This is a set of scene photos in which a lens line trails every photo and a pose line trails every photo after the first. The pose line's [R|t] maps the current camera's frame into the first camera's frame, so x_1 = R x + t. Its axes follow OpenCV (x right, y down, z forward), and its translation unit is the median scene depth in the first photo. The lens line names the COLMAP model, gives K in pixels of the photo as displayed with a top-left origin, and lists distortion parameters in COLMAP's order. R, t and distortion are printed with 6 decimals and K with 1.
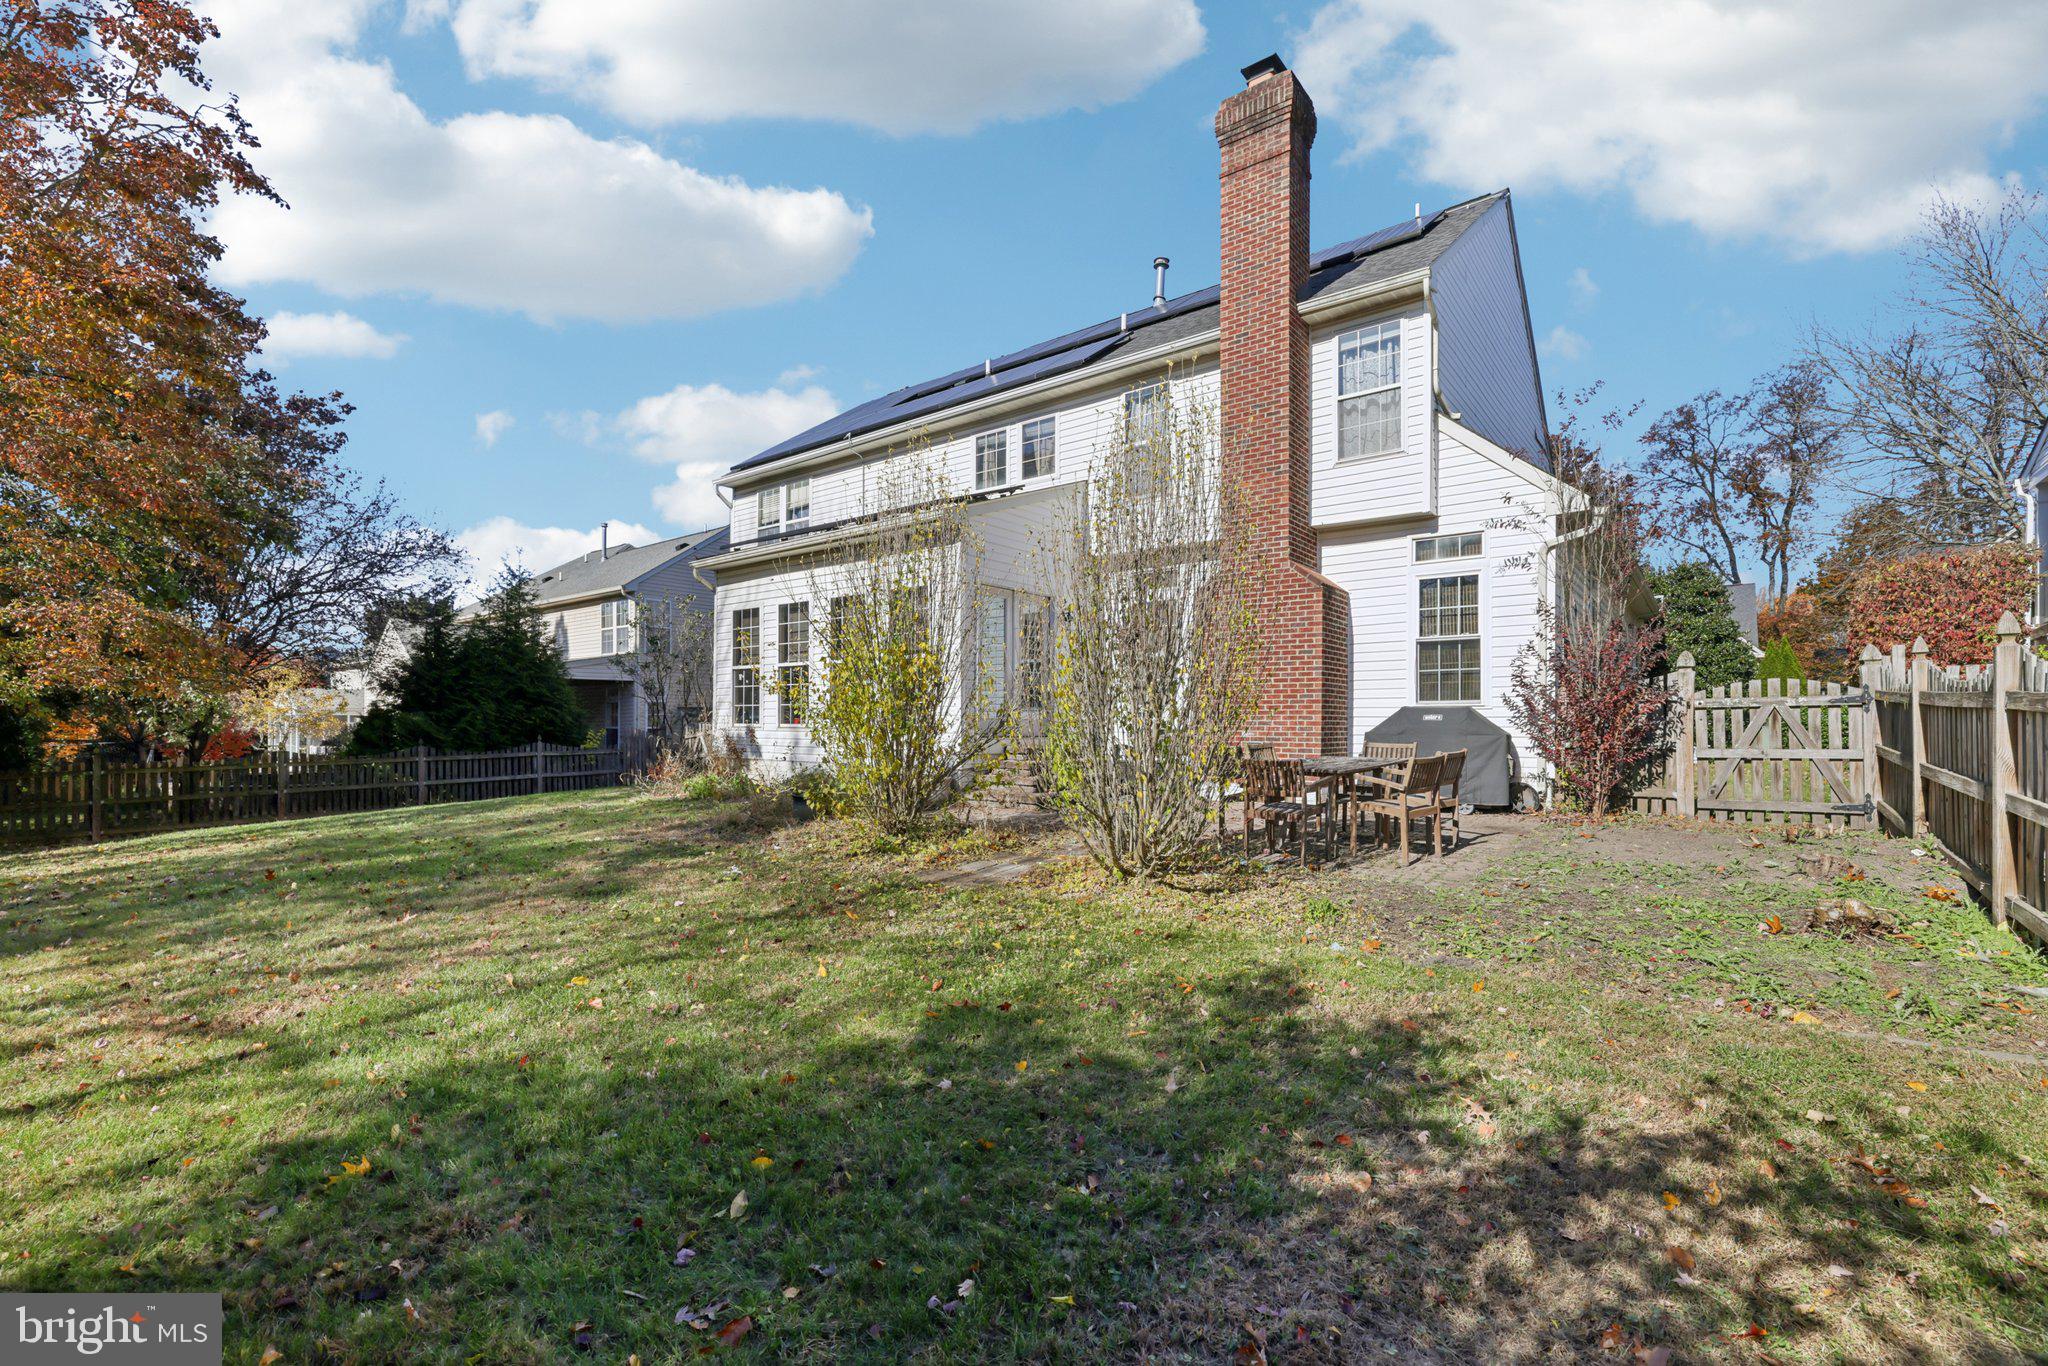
lens RADIAL K [[878.6, 0, 1018.8], [0, 878.6, 715.8], [0, 0, 1]] dist [-0.009383, 0.000691]
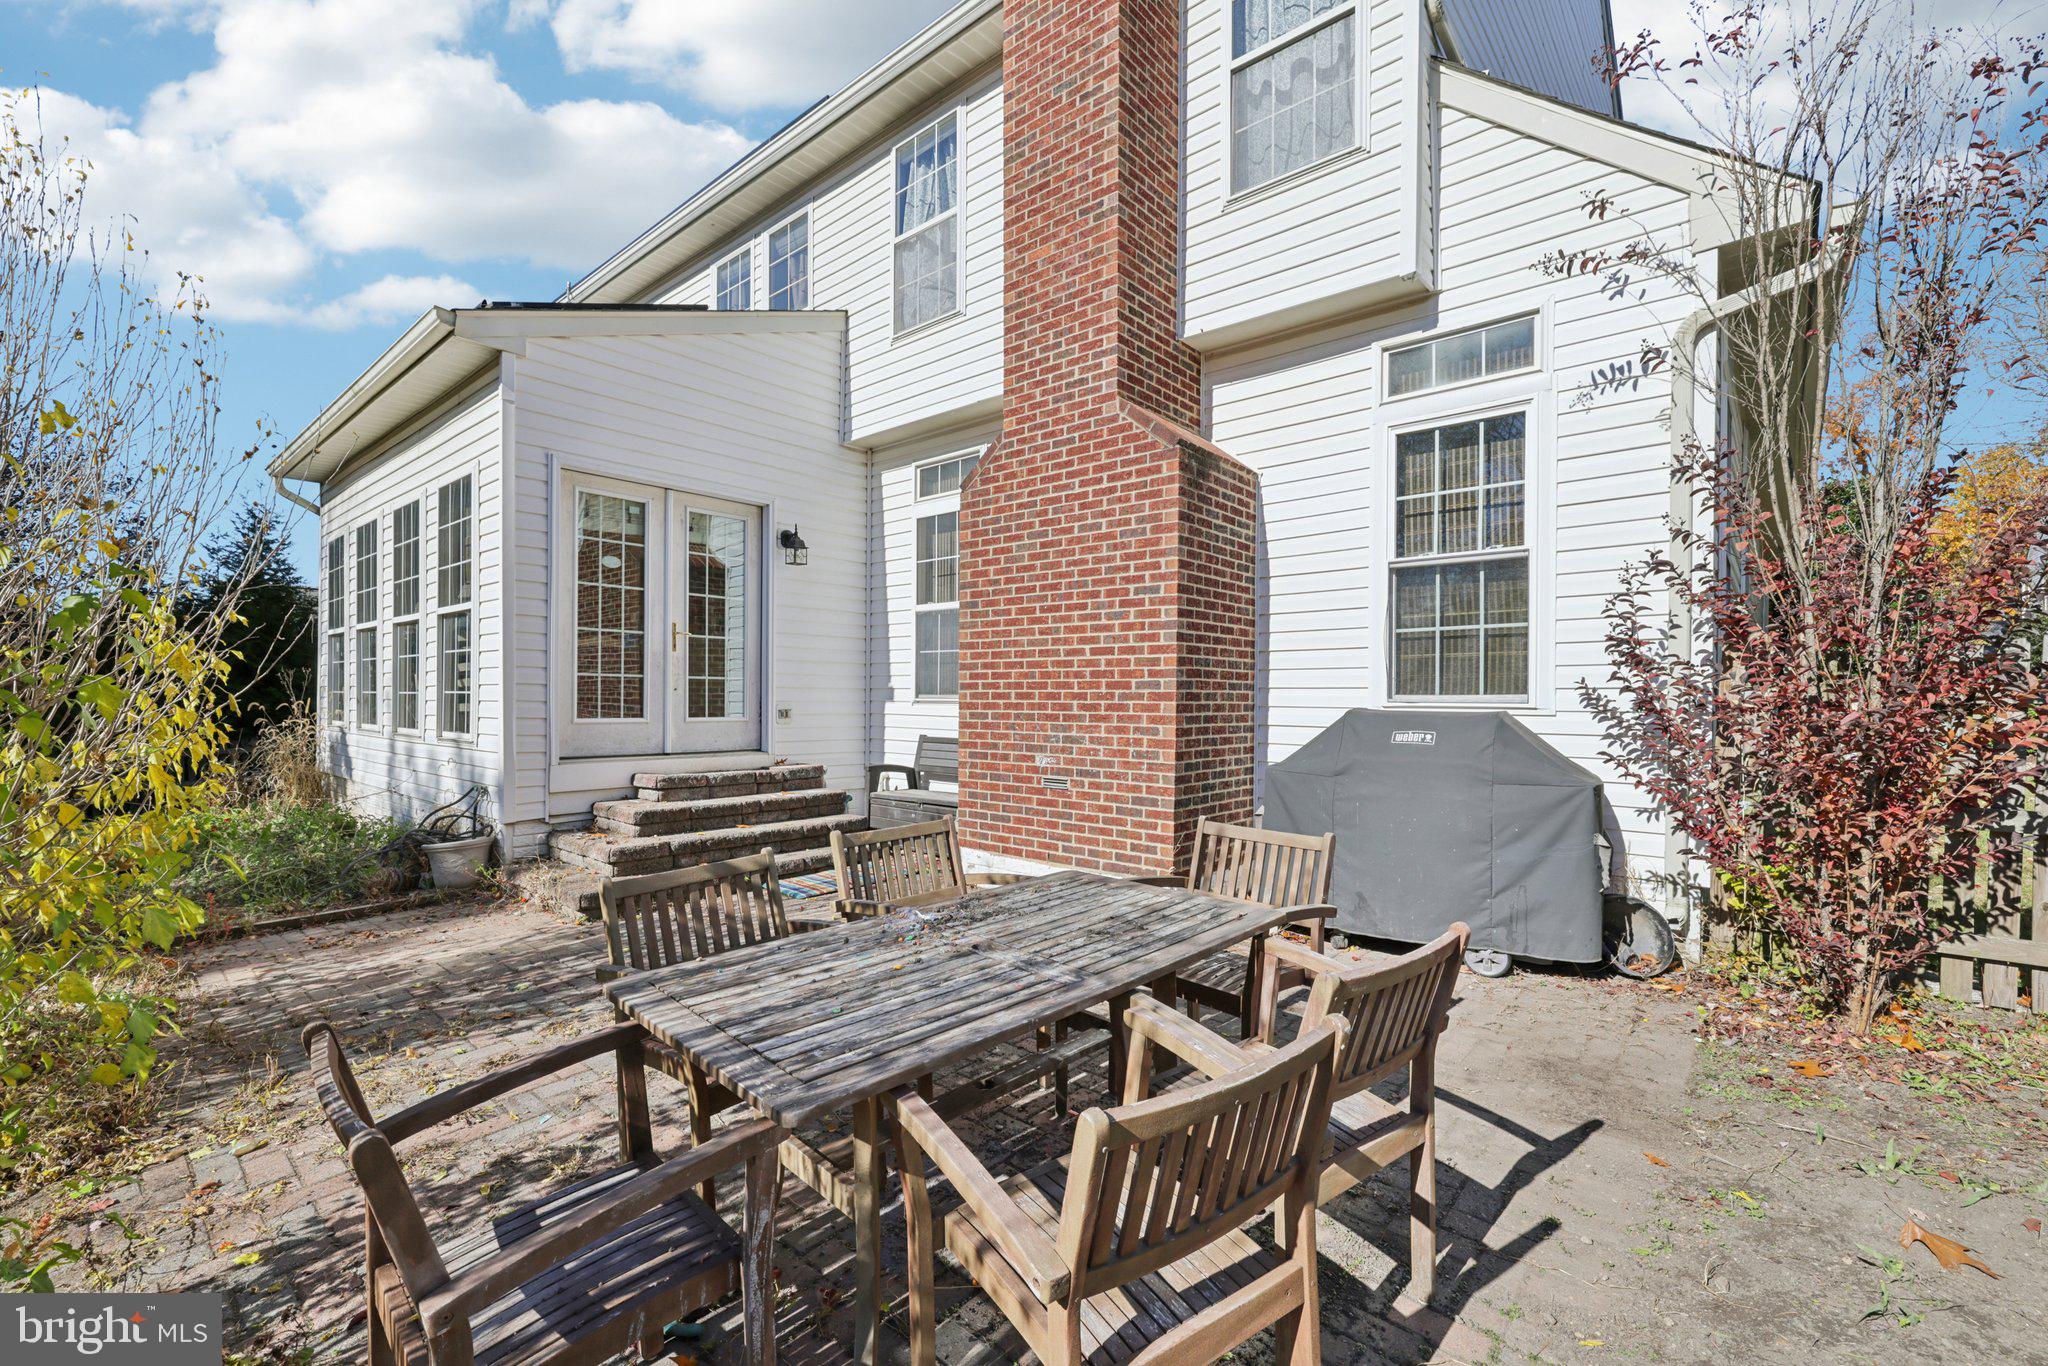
lens RADIAL K [[878.6, 0, 1024.1], [0, 878.6, 695.3], [0, 0, 1]] dist [-0.009383, 0.000691]
pose [[0.998300, -0.002029, -0.058256, 0.289457], [0.002905, 0.999884, 0.014957, -0.024150], [0.058219, -0.015100, 0.998190, 0.528427]]
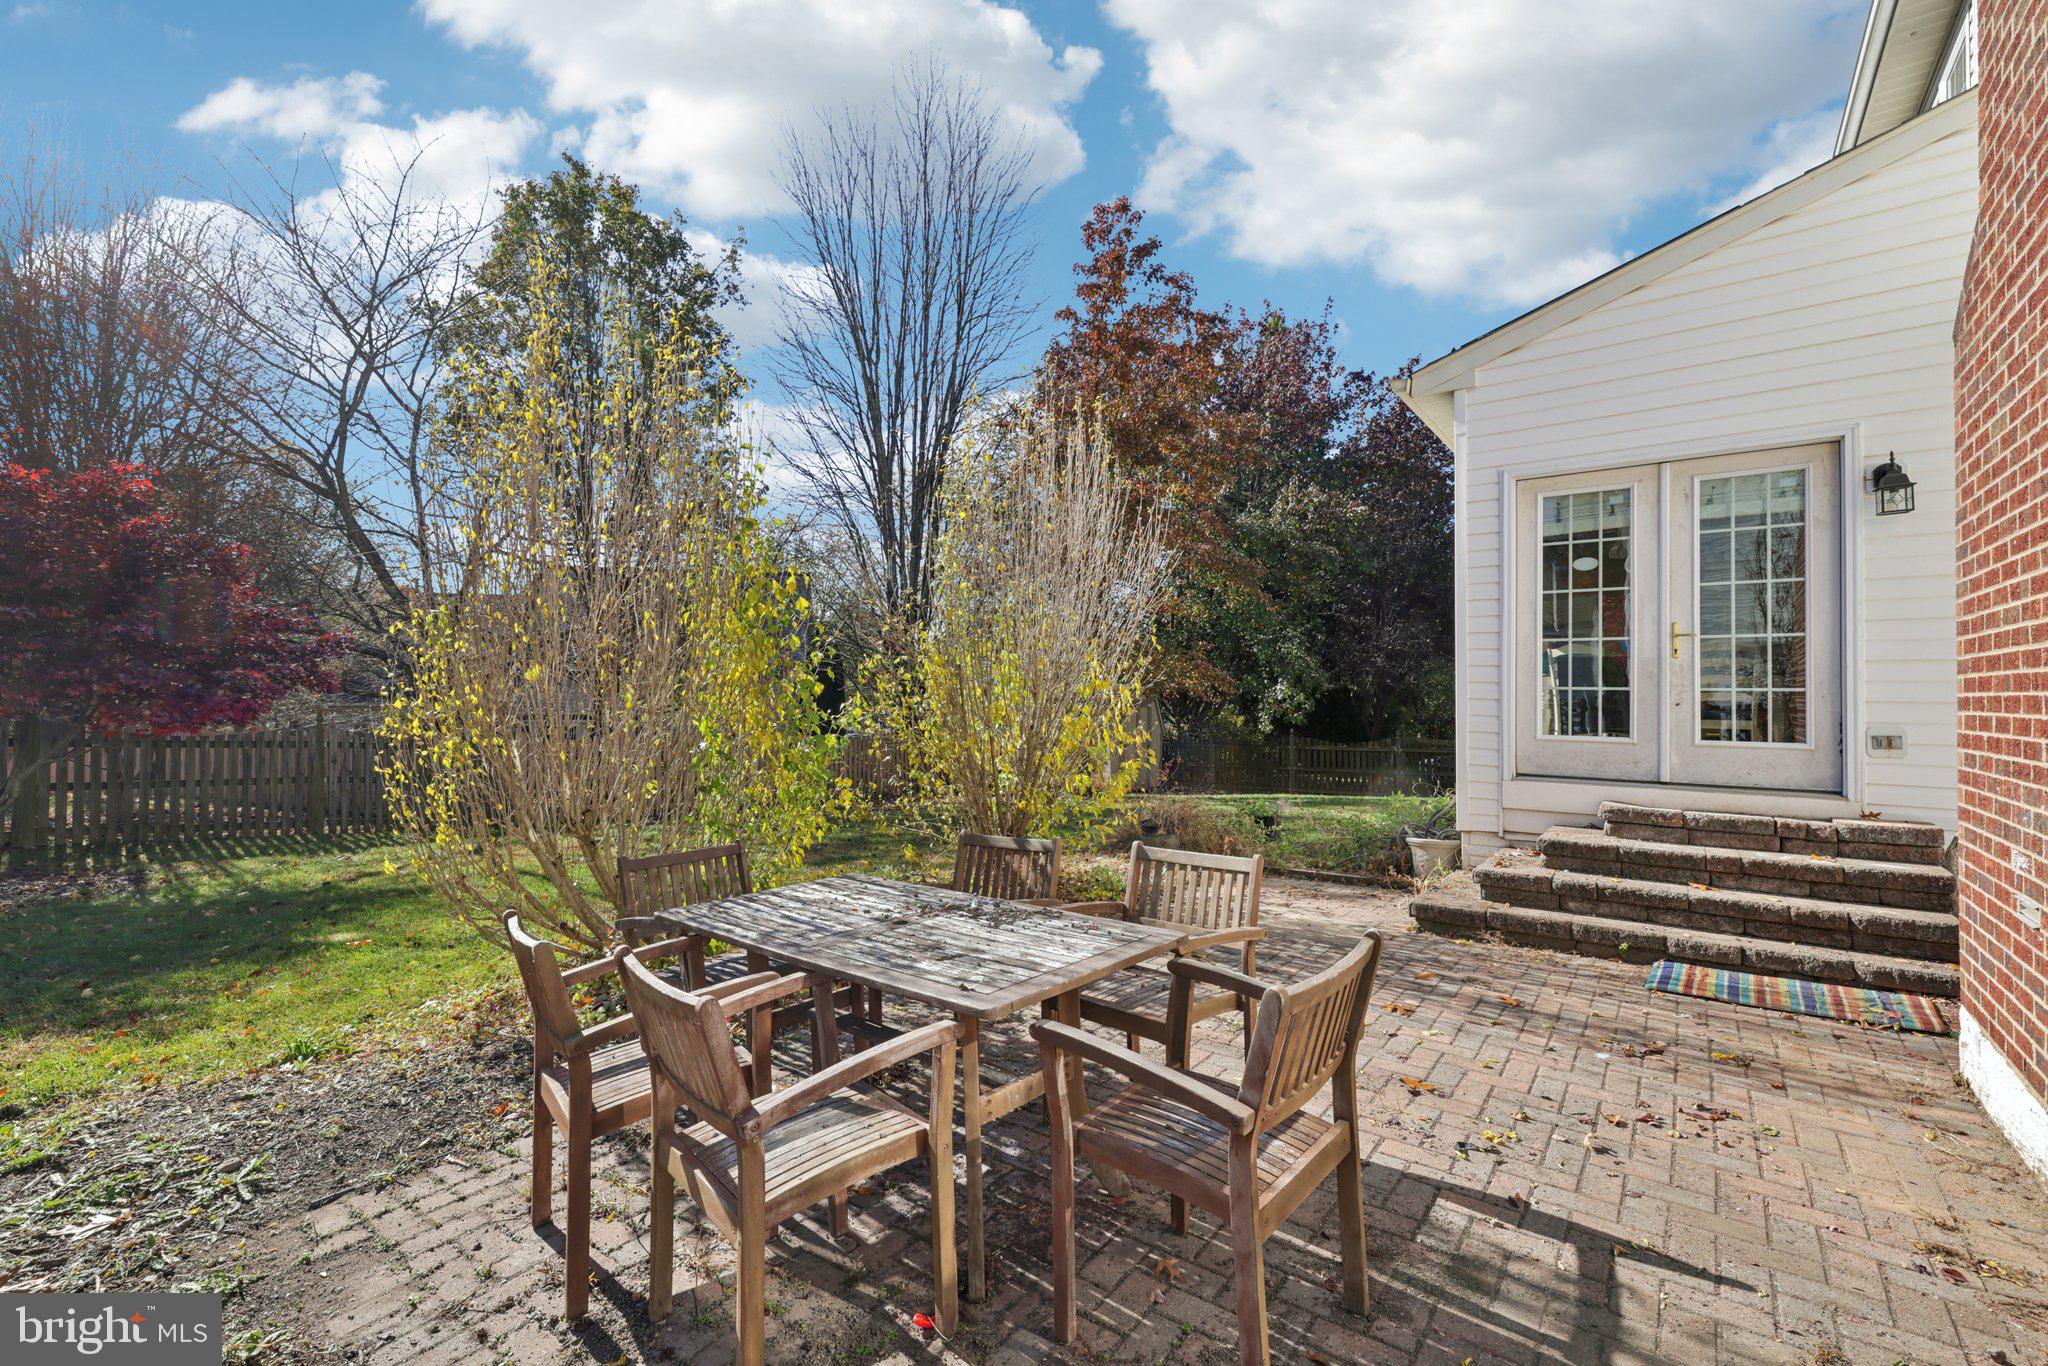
lens RADIAL K [[878.6, 0, 1025.9], [0, 878.6, 691.9], [0, 0, 1]] dist [-0.009383, 0.000691]
pose [[0.009717, -0.012309, -0.999877, 0.494475], [0.007786, 0.999895, -0.012233, -0.024031], [0.999922, -0.007666, 0.009811, 0.743176]]
